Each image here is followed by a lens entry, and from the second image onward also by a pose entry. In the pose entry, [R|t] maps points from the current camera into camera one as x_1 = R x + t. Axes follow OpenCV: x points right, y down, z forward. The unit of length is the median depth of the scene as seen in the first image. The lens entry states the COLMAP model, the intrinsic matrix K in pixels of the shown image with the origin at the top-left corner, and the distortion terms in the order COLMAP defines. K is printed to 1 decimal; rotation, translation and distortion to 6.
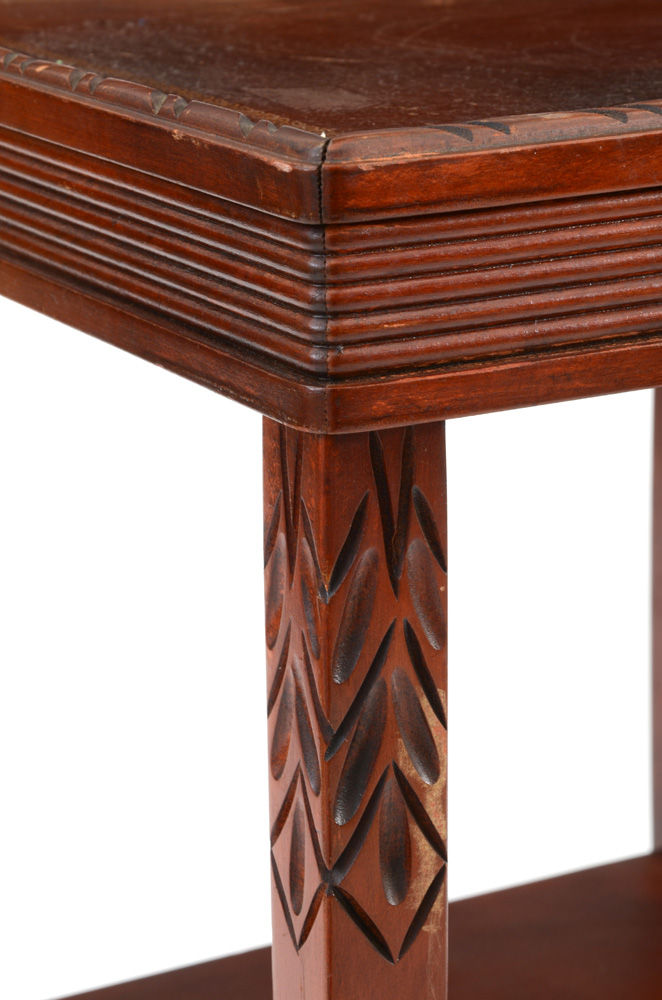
lens RADIAL K [[3141.3, 0, 298.1], [0, 3141.3, 553.2], [0, 0, 1]] dist [0.797676, 0.000000]
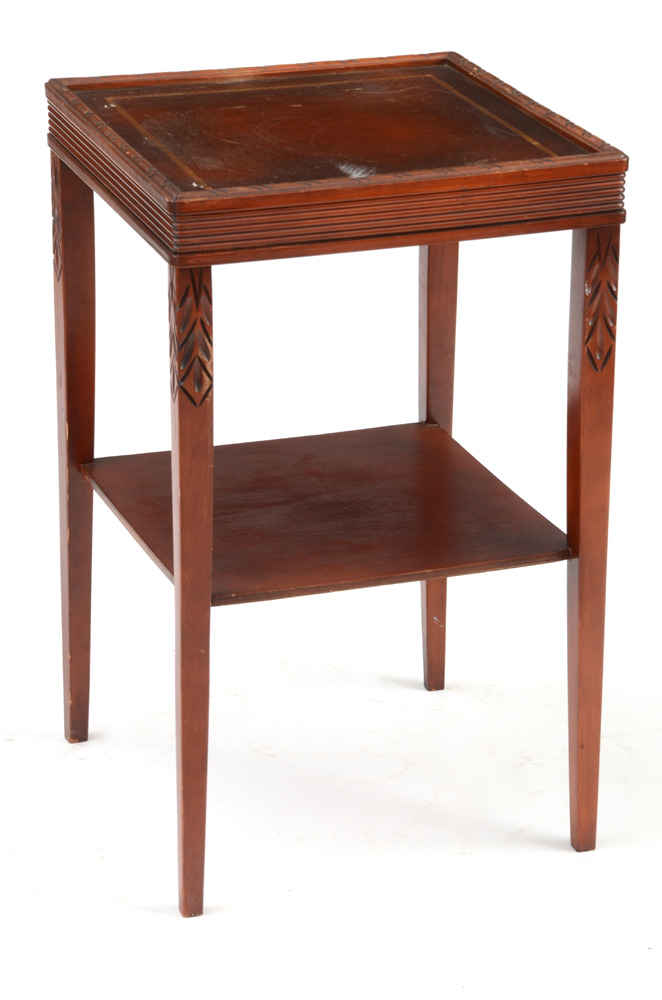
lens RADIAL K [[3141.3, 0, 337.0], [0, 3141.3, 527.7], [0, 0, 1]] dist [0.797676, 0.000000]
pose [[0.987960, 0.075377, -0.135108, 0.735846], [-0.061660, 0.992770, 0.102987, -0.130384], [0.141894, -0.093416, 0.985464, -2.780671]]
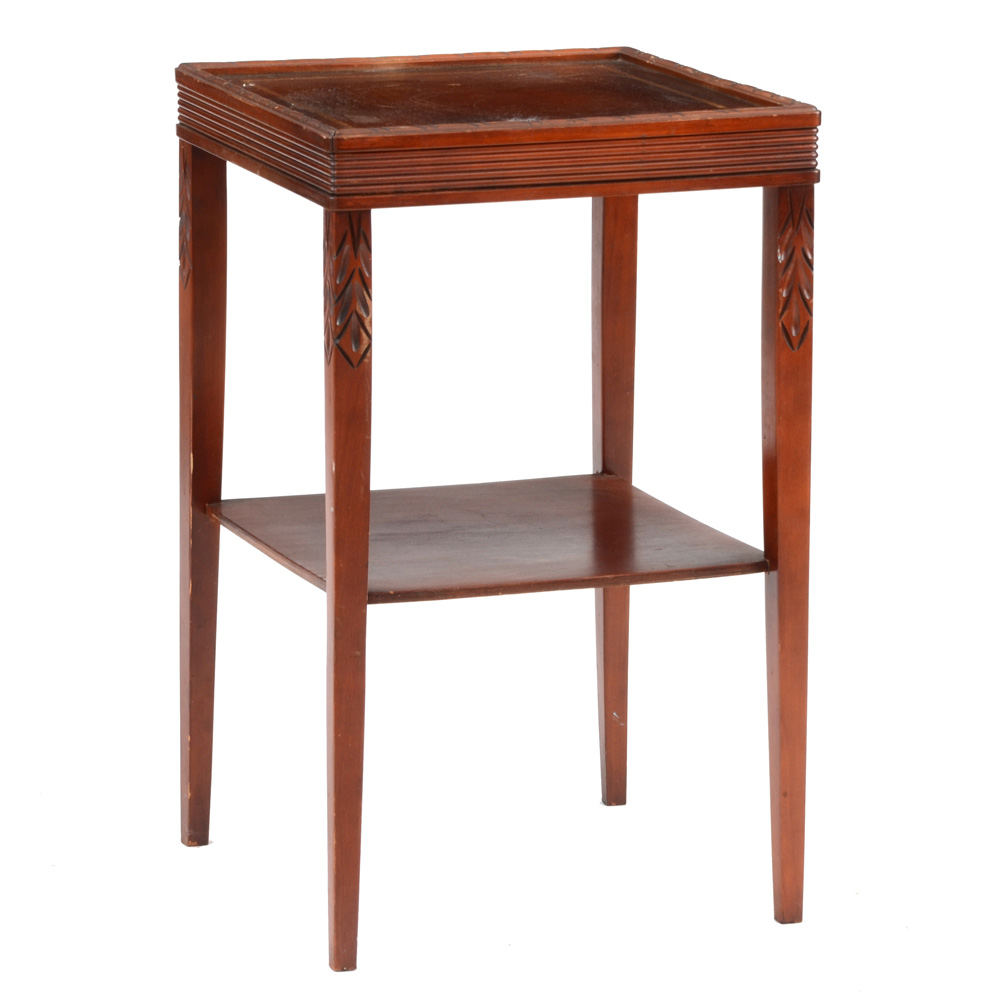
lens RADIAL K [[5232.3, 0, 502.0], [0, 5232.3, 506.0], [0, 0, 1]] dist [0.978812, 0.000000]
pose [[0.990406, 0.047111, -0.129909, 0.966316], [-0.055118, 0.996750, -0.058744, 0.622407], [0.126720, 0.065340, 0.989784, -4.761086]]
